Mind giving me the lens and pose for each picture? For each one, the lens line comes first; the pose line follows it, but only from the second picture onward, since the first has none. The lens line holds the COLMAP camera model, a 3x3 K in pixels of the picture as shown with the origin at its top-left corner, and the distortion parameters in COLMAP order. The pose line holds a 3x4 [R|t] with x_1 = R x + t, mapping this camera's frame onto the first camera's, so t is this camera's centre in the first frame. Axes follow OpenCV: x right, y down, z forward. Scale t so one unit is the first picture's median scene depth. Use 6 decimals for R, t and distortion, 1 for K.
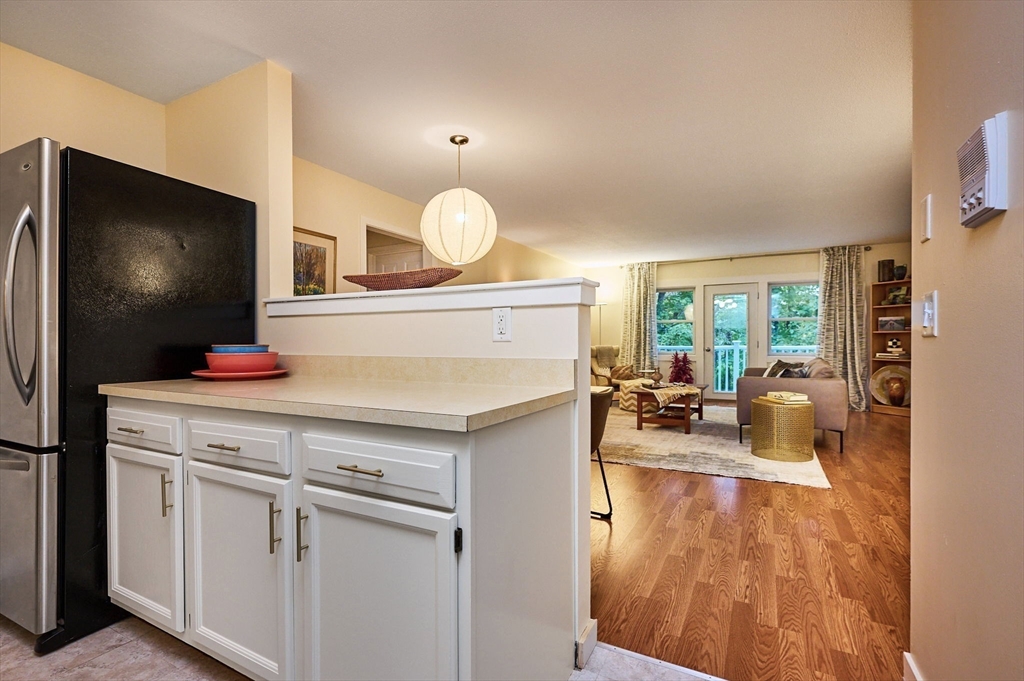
lens RADIAL K [[469.8, 0, 517.2], [0, 469.8, 344.8], [0, 0, 1]] dist [-0.001385, 0.000827]
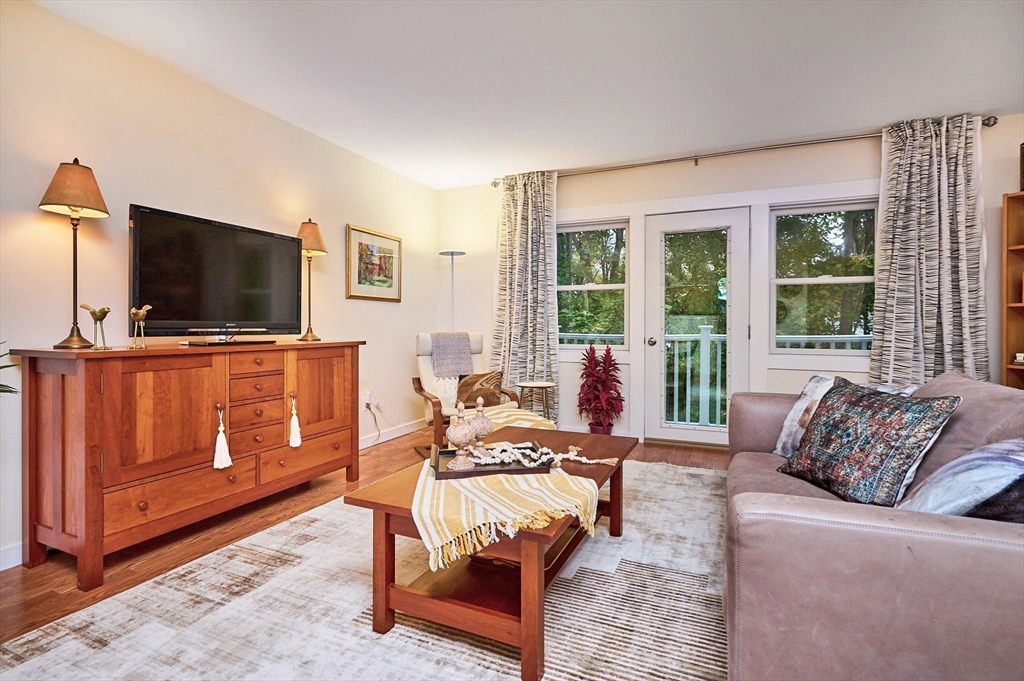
lens RADIAL K [[469.8, 0, 521.6], [0, 469.8, 325.1], [0, 0, 1]] dist [-0.001385, 0.000827]
pose [[0.996996, 0.004757, 0.077304, 0.177541], [-0.003991, 0.999941, -0.010064, -0.001341], [-0.077348, 0.009726, 0.996957, 0.396560]]
